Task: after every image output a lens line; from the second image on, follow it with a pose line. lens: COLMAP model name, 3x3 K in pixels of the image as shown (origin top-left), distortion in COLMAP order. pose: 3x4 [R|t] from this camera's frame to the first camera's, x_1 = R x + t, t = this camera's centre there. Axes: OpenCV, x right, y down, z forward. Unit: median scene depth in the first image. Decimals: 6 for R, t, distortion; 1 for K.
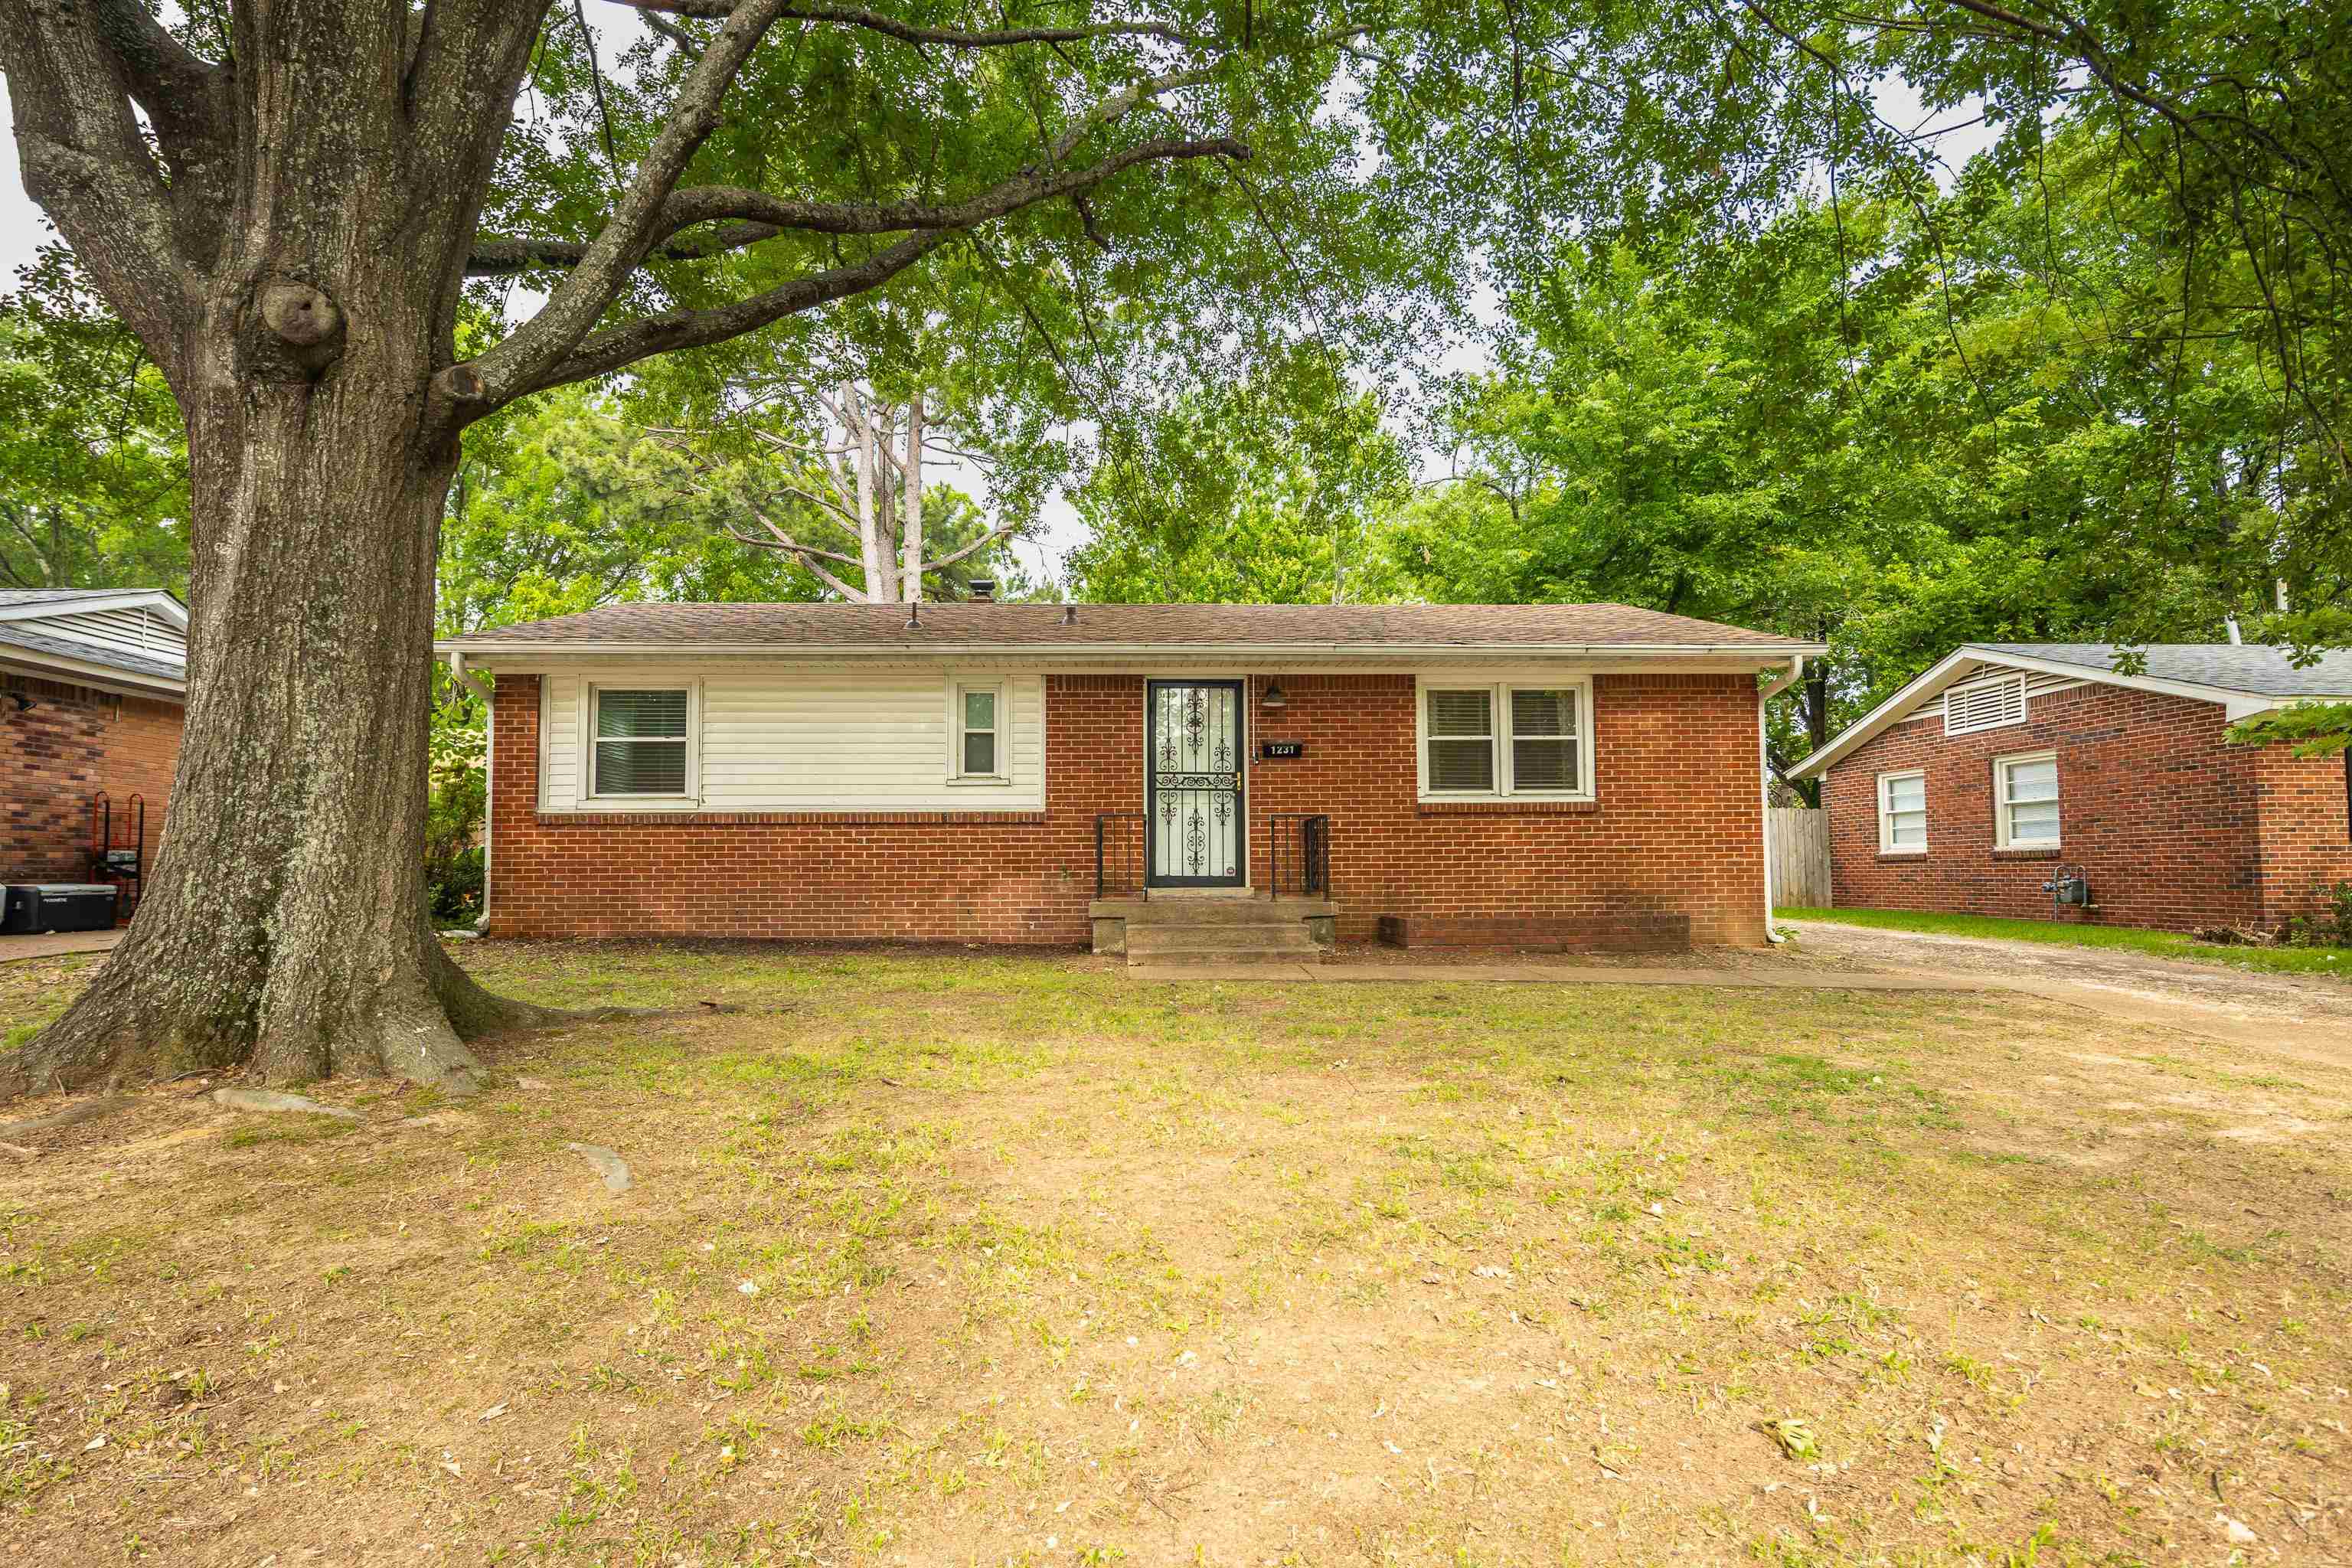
lens RADIAL K [[1124.1, 0, 1176.8], [0, 1124.1, 839.3], [0, 0, 1]] dist [0.001692, 0.000218]
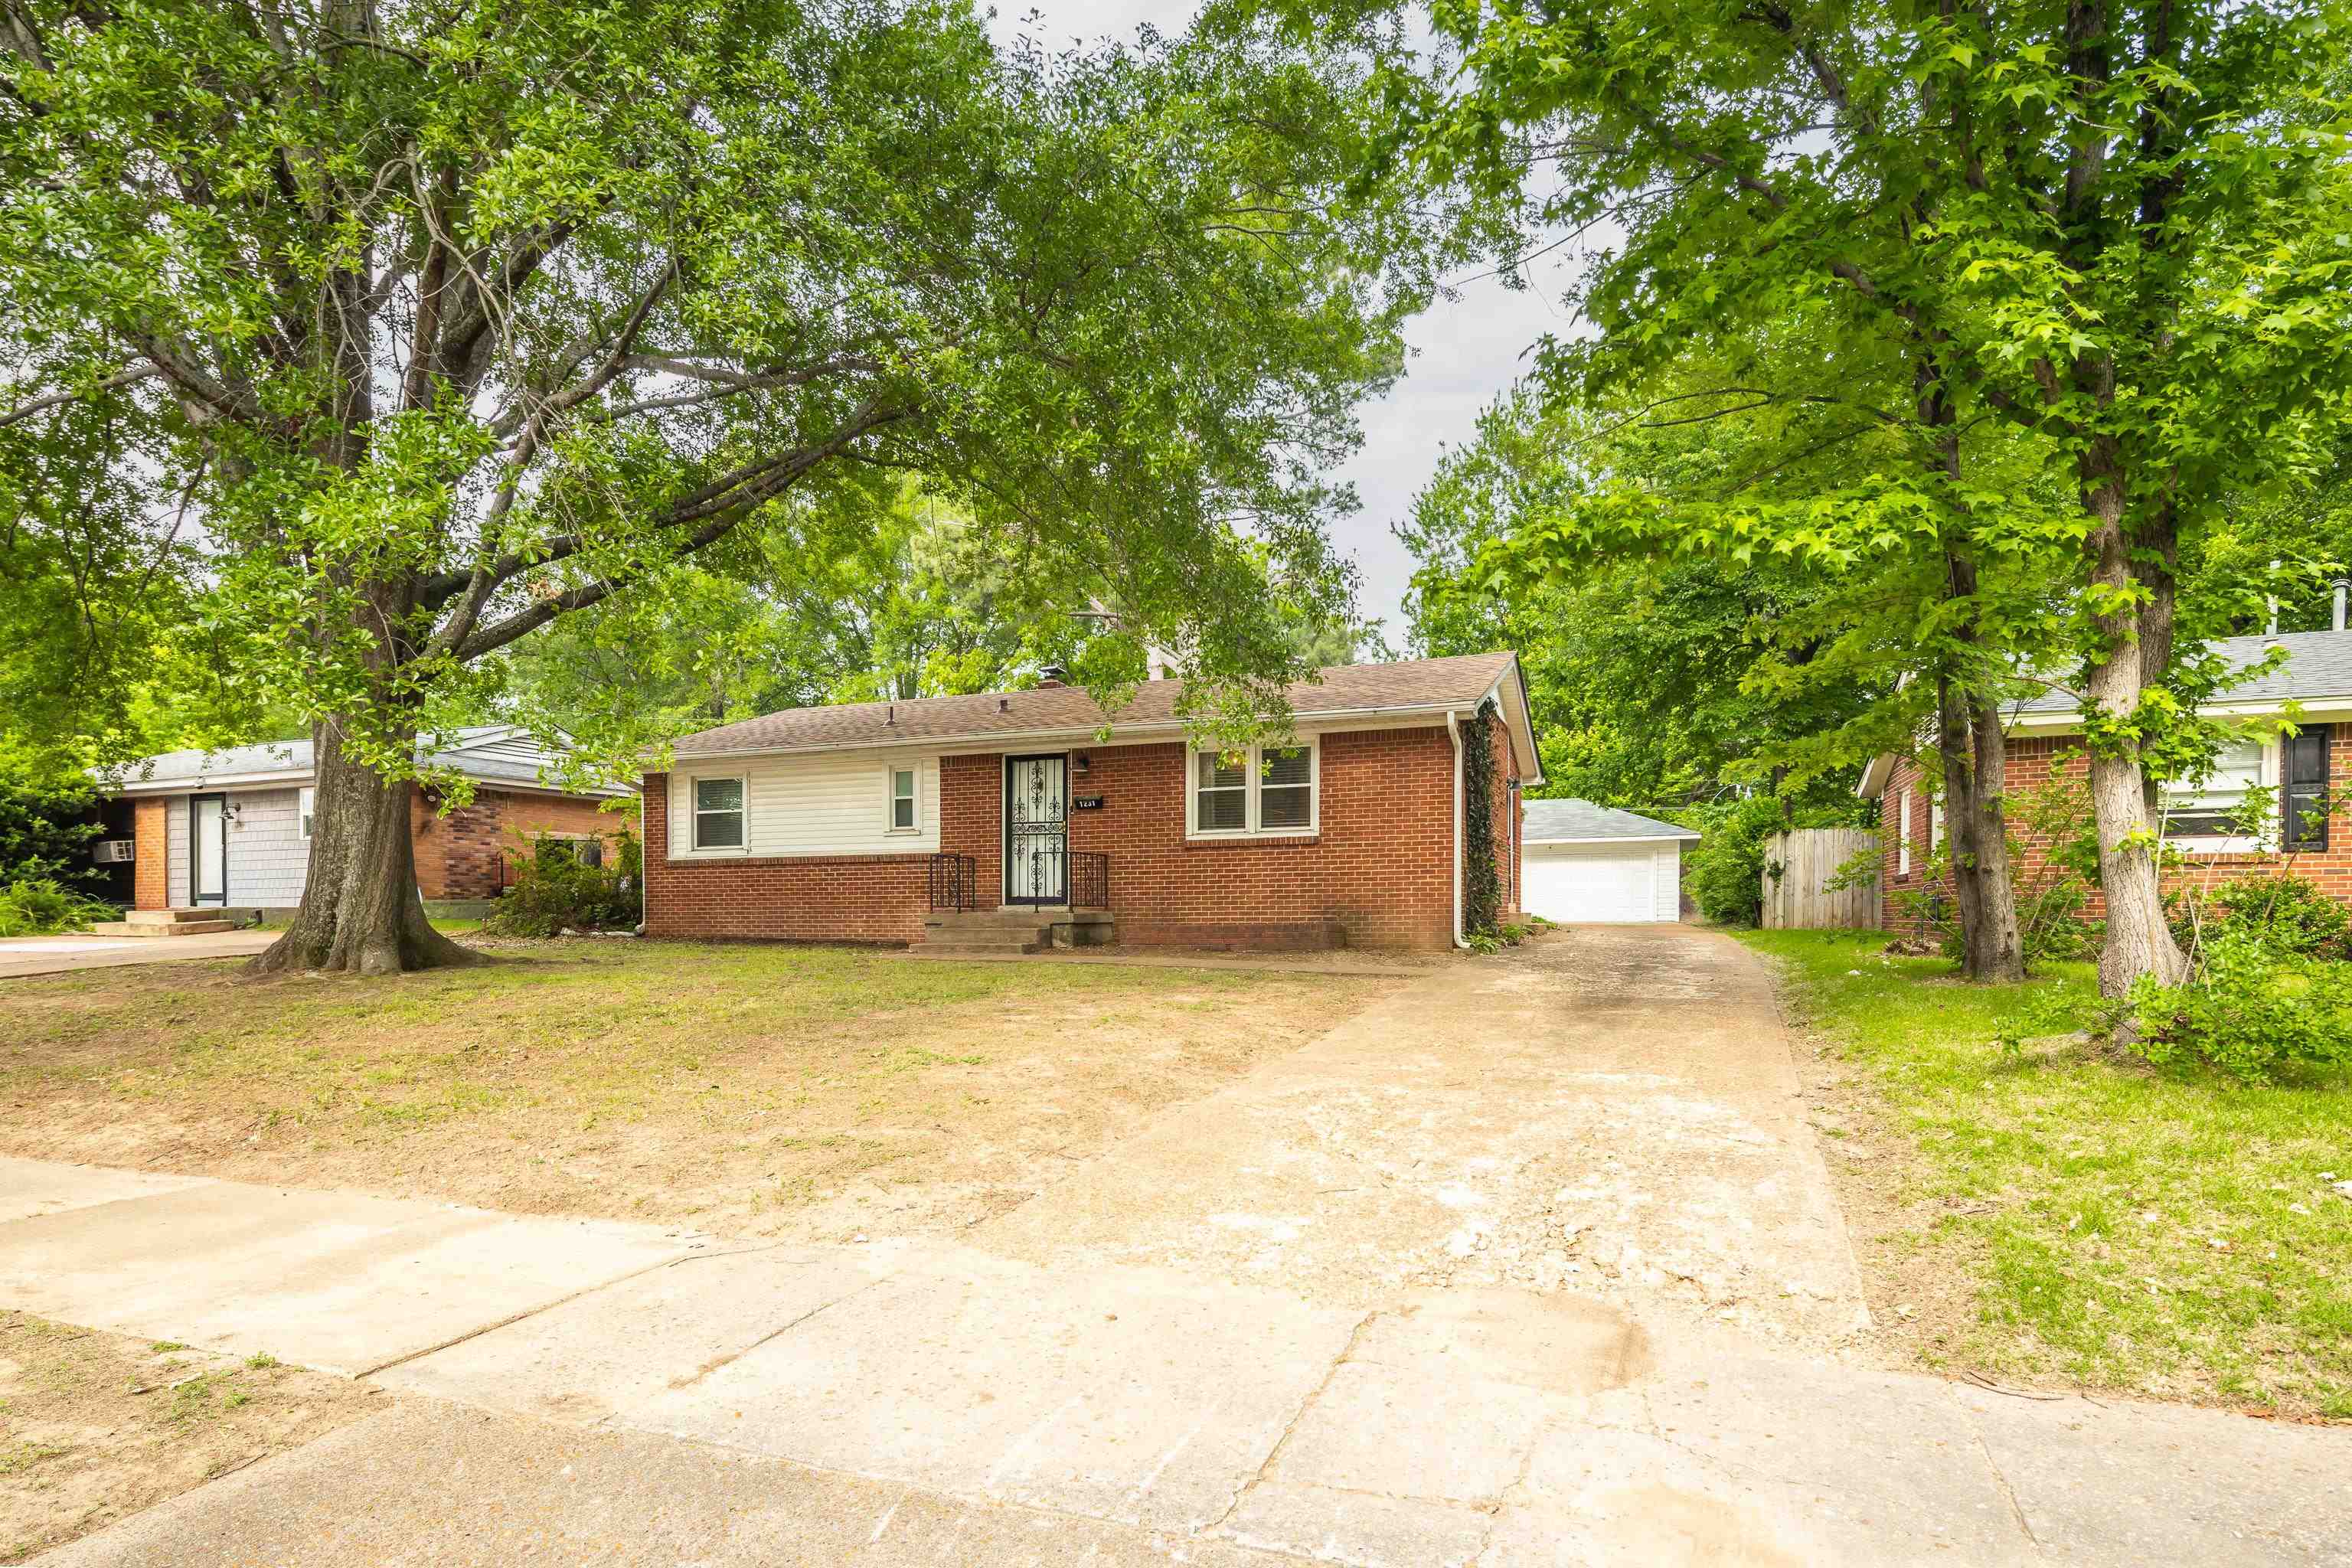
lens RADIAL K [[1137.1, 0, 1175.7], [0, 1137.1, 941.6], [0, 0, 1]] dist [0.000944, 0.000110]
pose [[0.932747, 0.007564, -0.360453, 0.683333], [0.013988, 0.998268, 0.057147, 0.009896], [0.360261, -0.058346, 0.931025, -0.250702]]
